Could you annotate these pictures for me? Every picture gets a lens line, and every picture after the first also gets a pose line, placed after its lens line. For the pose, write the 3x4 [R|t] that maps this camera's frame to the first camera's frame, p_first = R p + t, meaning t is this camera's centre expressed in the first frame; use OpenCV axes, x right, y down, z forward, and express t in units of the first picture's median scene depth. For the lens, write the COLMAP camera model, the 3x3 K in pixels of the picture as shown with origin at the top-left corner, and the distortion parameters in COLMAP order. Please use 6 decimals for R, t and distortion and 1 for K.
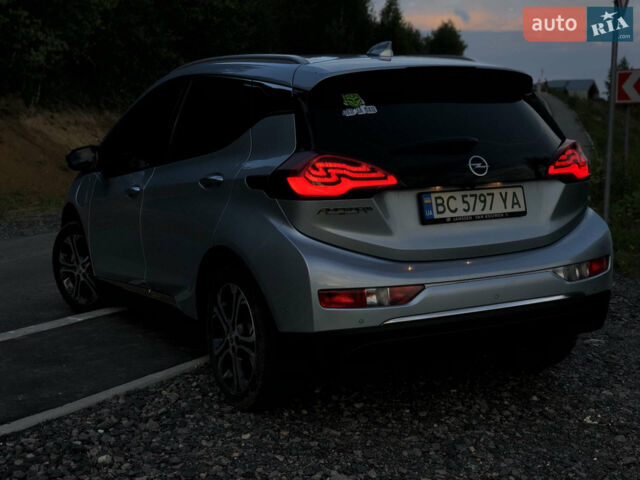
lens RADIAL K [[955.8, 0, 320.0], [0, 955.8, 240.0], [0, 0, 1]] dist [0.077205, -0.178524]
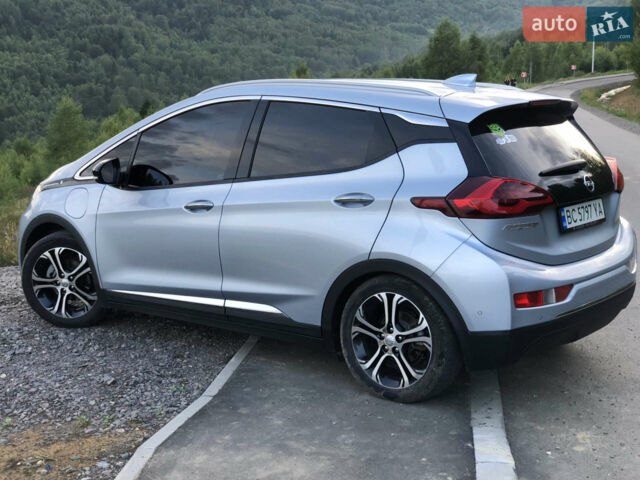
lens RADIAL K [[955.8, 0, 320.0], [0, 955.8, 240.0], [0, 0, 1]] dist [0.077205, -0.178524]
pose [[0.921902, -0.048910, 0.384324, -0.619051], [0.038026, 0.998633, 0.035874, -0.061470], [-0.385554, -0.018458, 0.922501, -0.003274]]
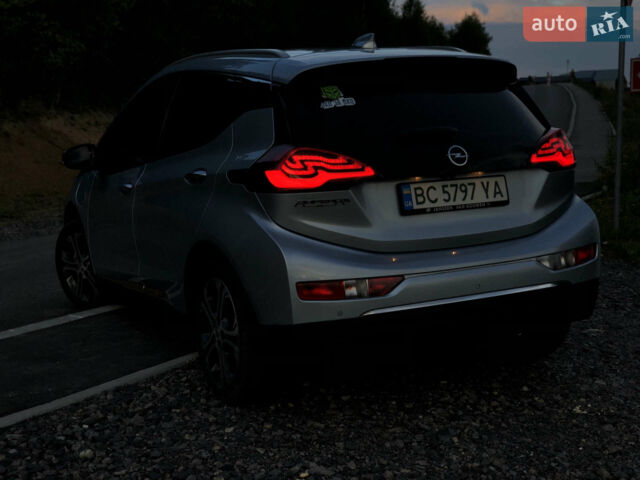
lens RADIAL K [[955.8, 0, 320.0], [0, 955.8, 240.0], [0, 0, 1]] dist [0.077205, -0.178524]
pose [[0.999395, -0.017484, -0.030060, 0.049623], [0.017597, 0.999839, 0.003503, 0.004208], [0.029993, -0.004030, 0.999542, 0.000428]]
